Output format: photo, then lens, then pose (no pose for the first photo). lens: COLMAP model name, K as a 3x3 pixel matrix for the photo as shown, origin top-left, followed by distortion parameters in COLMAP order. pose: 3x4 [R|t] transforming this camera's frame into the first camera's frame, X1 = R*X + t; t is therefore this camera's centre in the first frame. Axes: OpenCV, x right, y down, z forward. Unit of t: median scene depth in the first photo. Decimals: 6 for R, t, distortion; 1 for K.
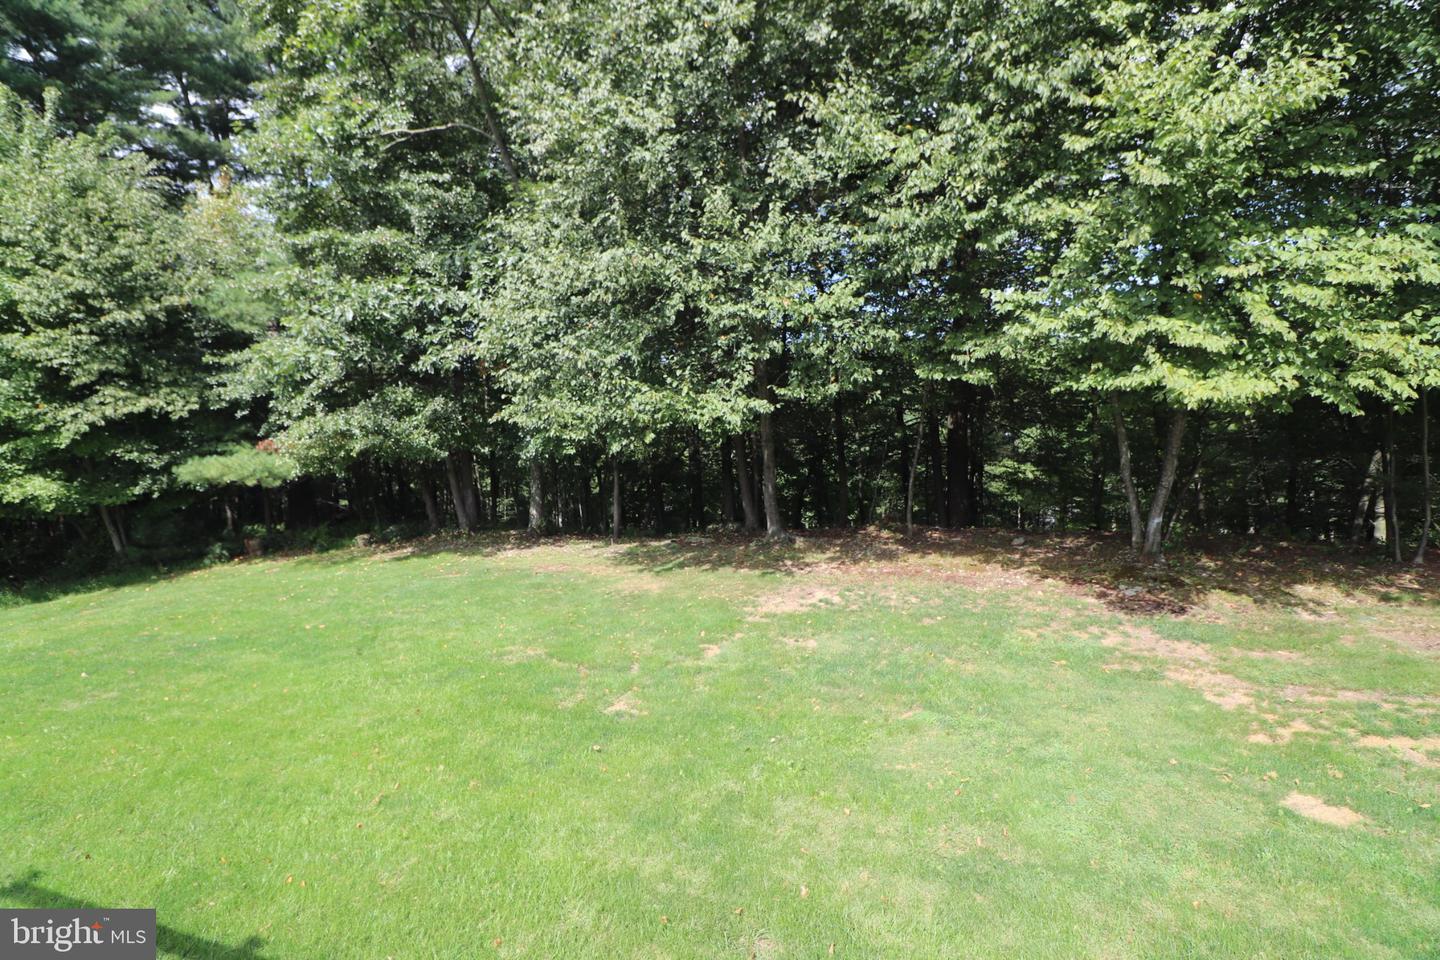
lens RADIAL K [[665.7, 0, 710.5], [0, 665.7, 477.0], [0, 0, 1]] dist [0.002112, -0.015141]
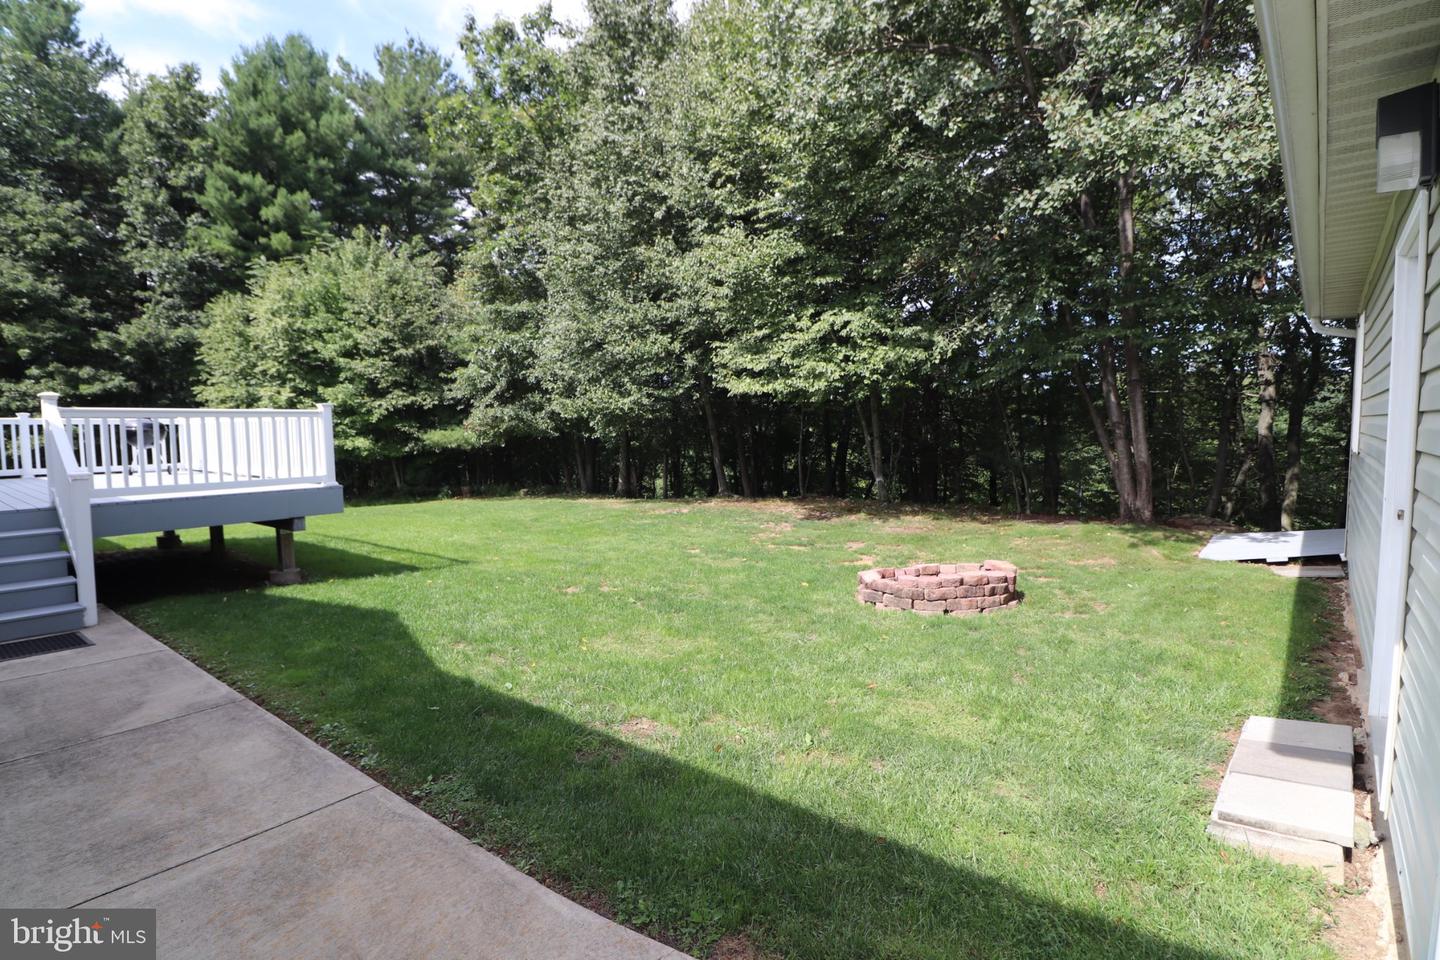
lens RADIAL K [[665.7, 0, 710.5], [0, 665.7, 477.0], [0, 0, 1]] dist [0.002112, -0.015141]
pose [[0.935533, 0.061008, -0.347930, 0.551241], [-0.075923, 0.996681, -0.029384, 0.091422], [0.344983, 0.053906, 0.937060, -0.408919]]
